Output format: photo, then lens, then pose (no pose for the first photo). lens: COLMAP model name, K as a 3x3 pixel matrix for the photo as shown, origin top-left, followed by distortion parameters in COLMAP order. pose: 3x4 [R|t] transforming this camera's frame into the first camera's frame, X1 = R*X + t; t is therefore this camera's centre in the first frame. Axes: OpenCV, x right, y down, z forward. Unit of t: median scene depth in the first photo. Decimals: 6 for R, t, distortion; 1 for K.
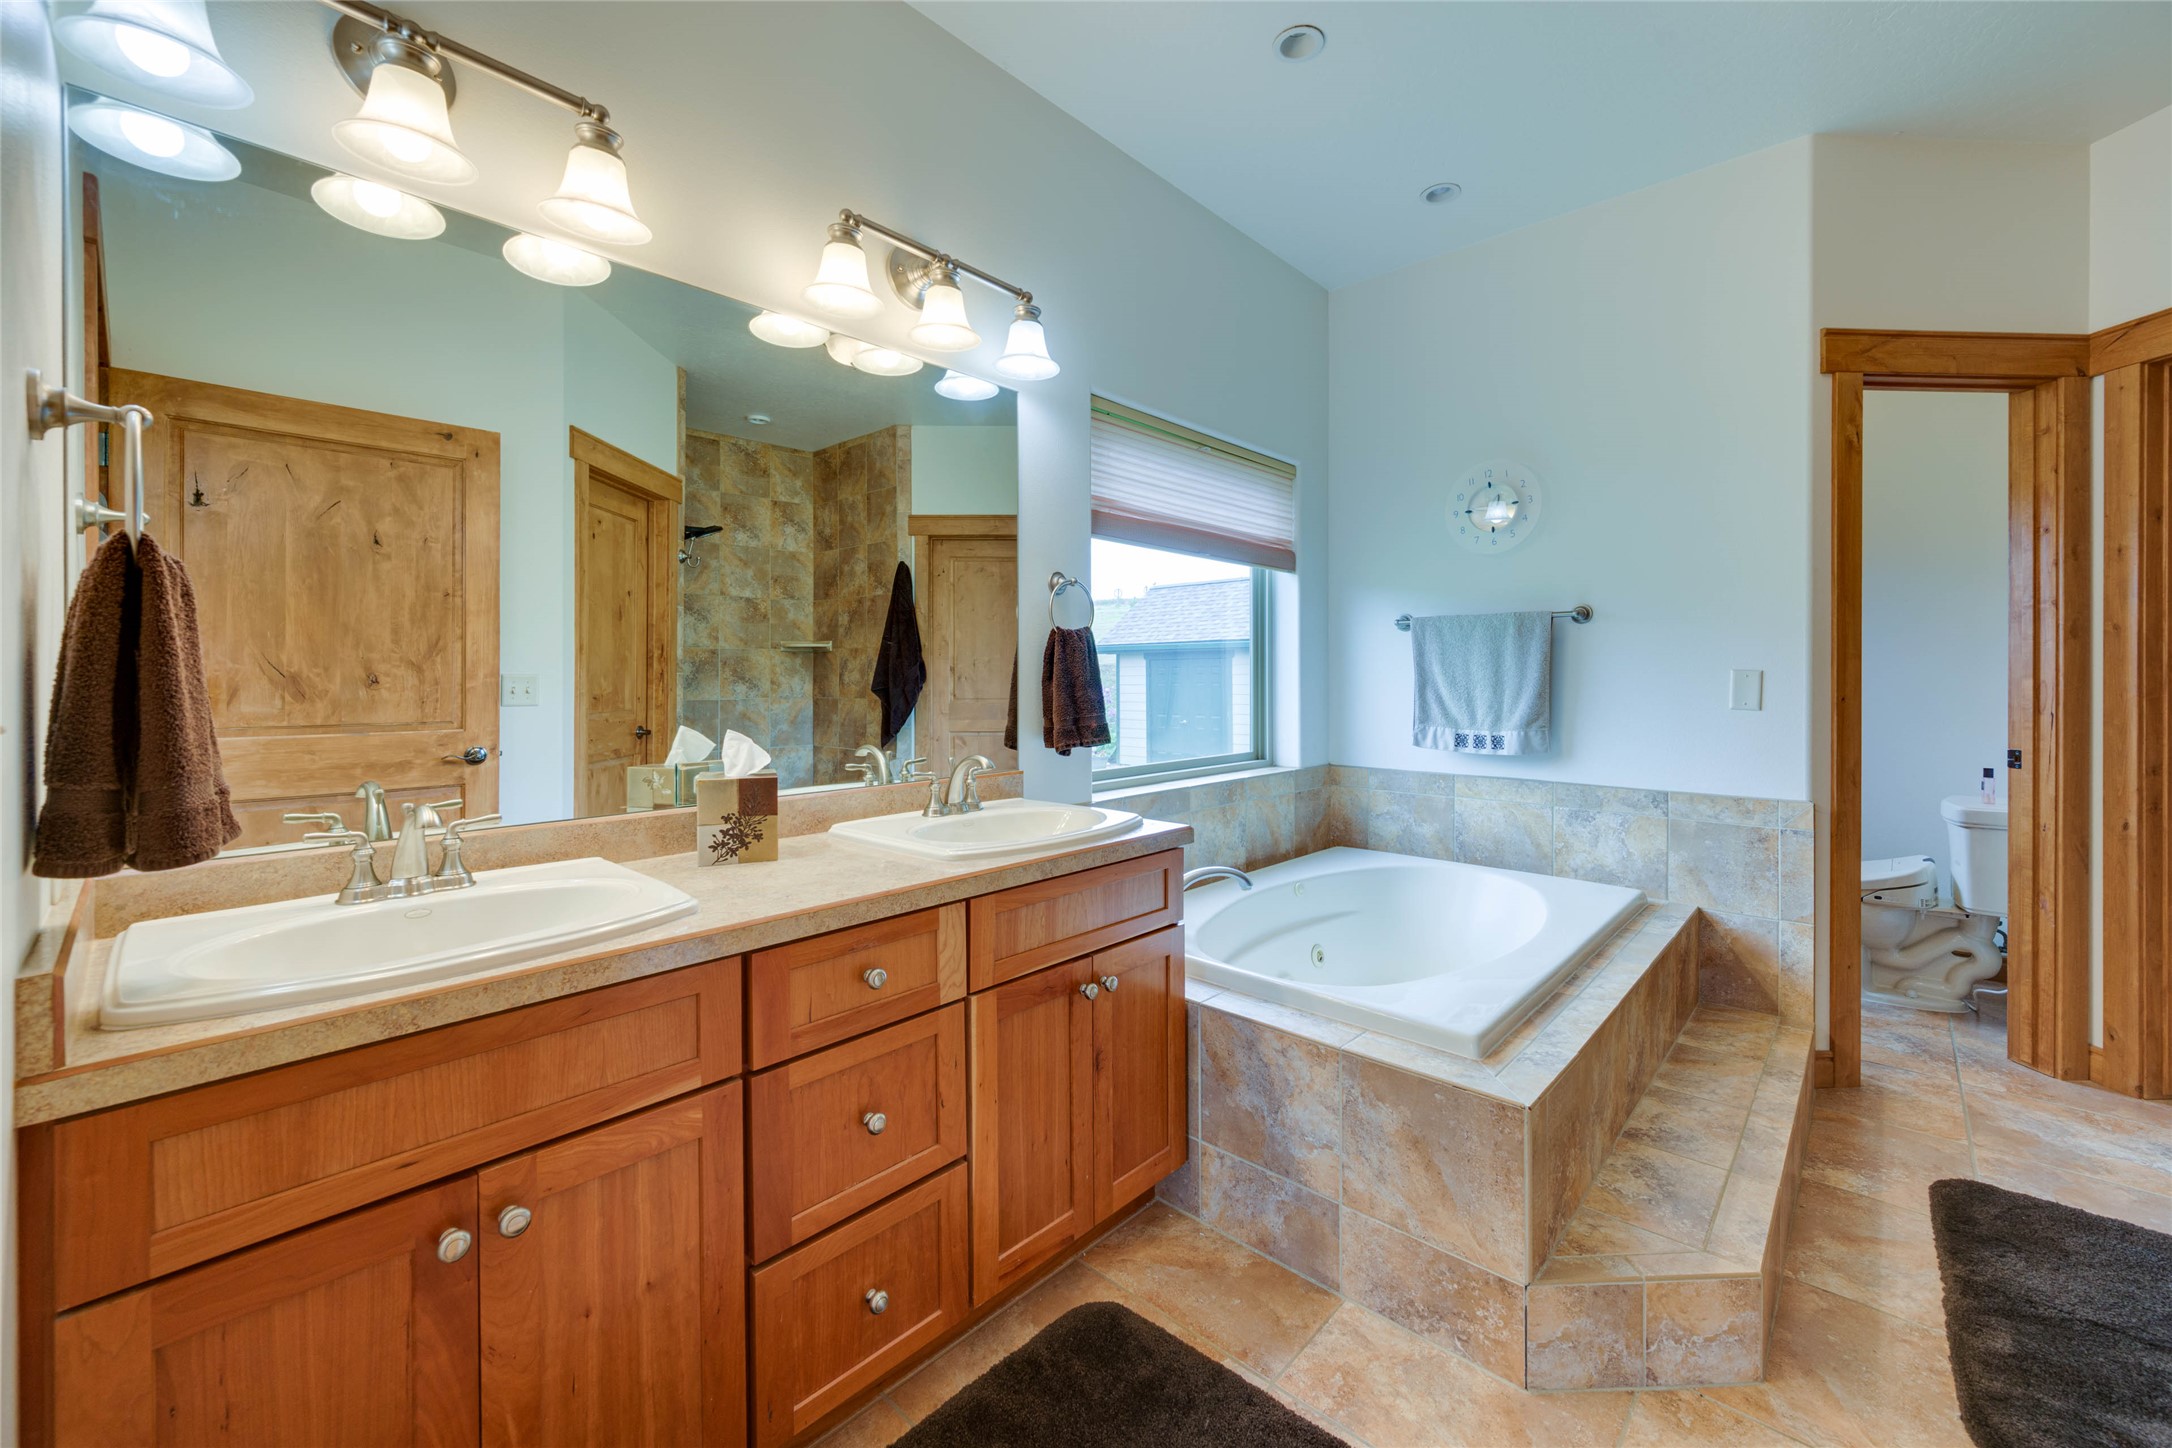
lens RADIAL K [[855.8, 0, 1136.3], [0, 855.8, 673.3], [0, 0, 1]] dist [-0.002404, 0.000650]
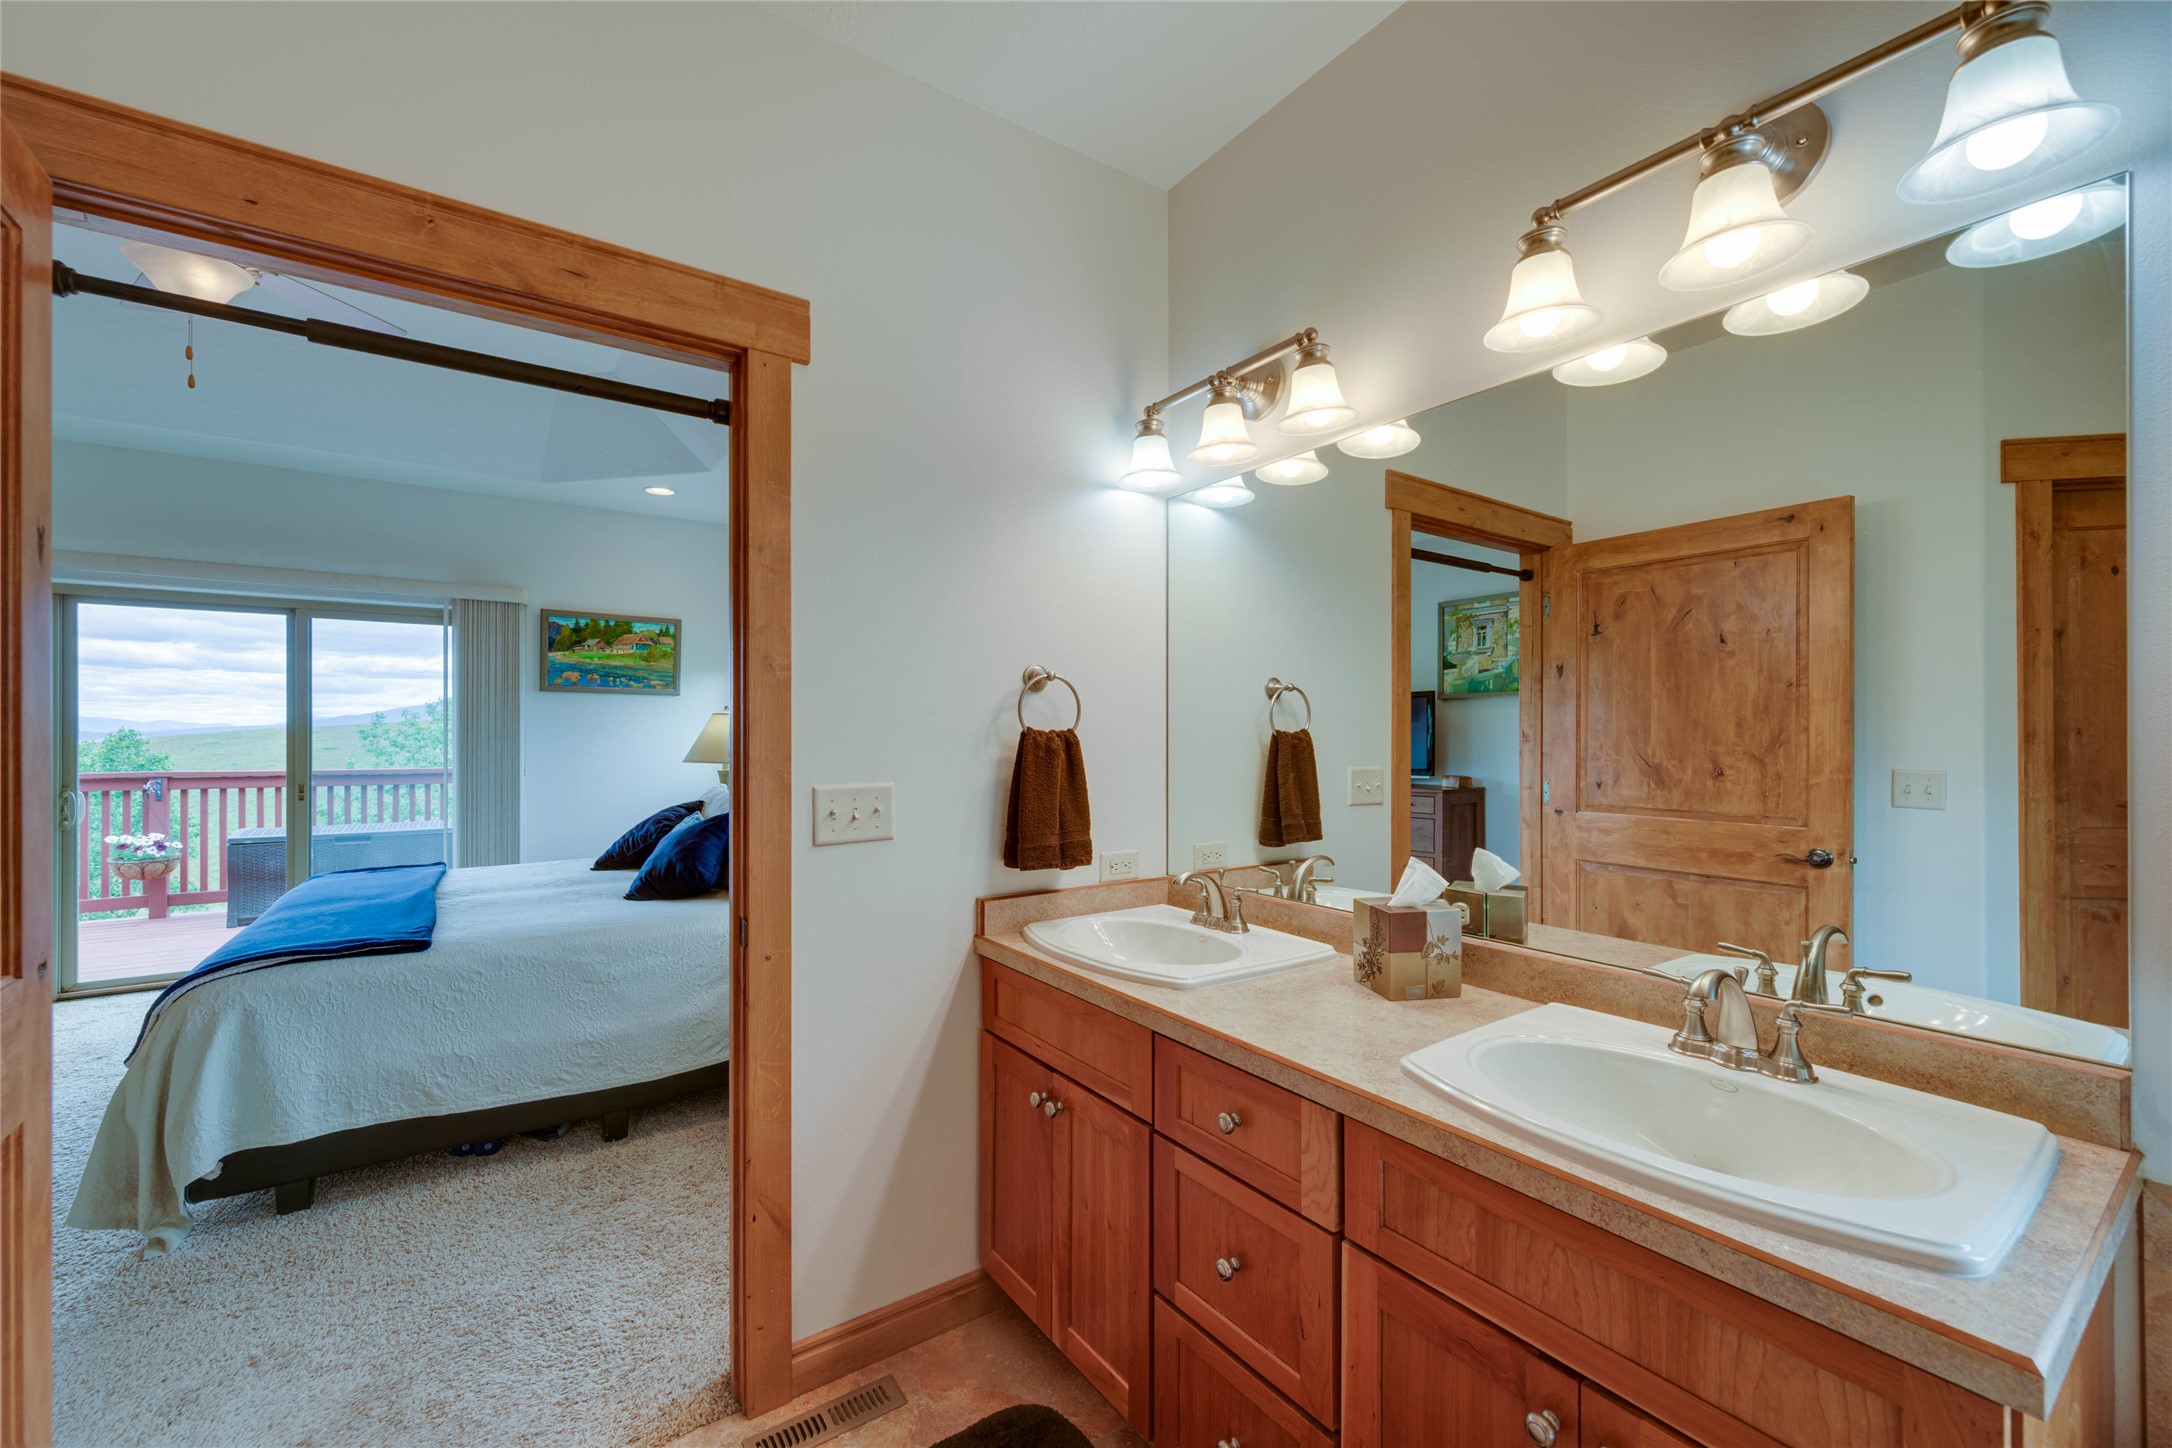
lens RADIAL K [[855.8, 0, 1094.0], [0, 855.8, 727.2], [0, 0, 1]] dist [-0.002404, 0.000650]
pose [[-0.229009, -0.002785, -0.973420, 0.314905], [0.000860, 0.999995, -0.003063, -0.044718], [0.973424, -0.001538, -0.229005, 0.486996]]
